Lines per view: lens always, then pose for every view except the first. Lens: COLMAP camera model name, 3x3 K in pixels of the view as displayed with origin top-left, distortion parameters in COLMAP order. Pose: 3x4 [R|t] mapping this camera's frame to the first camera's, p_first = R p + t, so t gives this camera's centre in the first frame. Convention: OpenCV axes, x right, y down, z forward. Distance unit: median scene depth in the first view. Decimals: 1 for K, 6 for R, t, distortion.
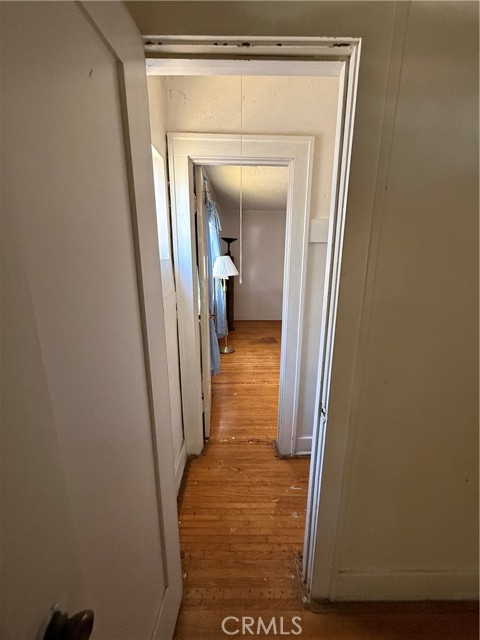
lens RADIAL K [[254.8, 0, 239.9], [0, 254.8, 319.7], [0, 0, 1]] dist [-0.001389, -0.000408]
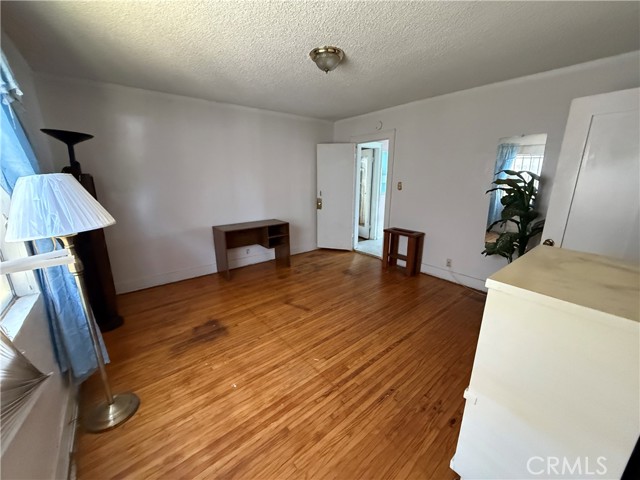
lens RADIAL K [[254.8, 0, 319.5], [0, 254.8, 242.3], [0, 0, 1]] dist [-0.001389, -0.000408]
pose [[0.775334, -0.158980, 0.611213, -0.005058], [0.147440, 0.986619, 0.069595, -0.120862], [-0.614099, 0.036158, 0.788400, 0.477229]]
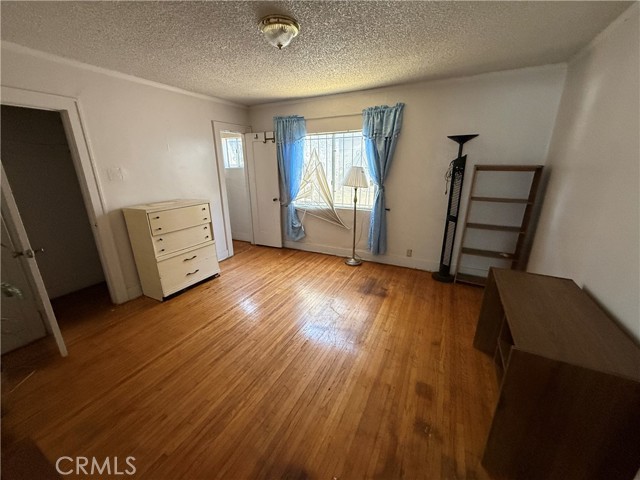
lens RADIAL K [[254.8, 0, 320.8], [0, 254.8, 239.2], [0, 0, 1]] dist [-0.001389, -0.000408]
pose [[-0.451650, 0.255998, -0.854679, 0.831874], [-0.206898, 0.901786, 0.379442, -0.313537], [0.867874, 0.348207, -0.354326, 1.210385]]
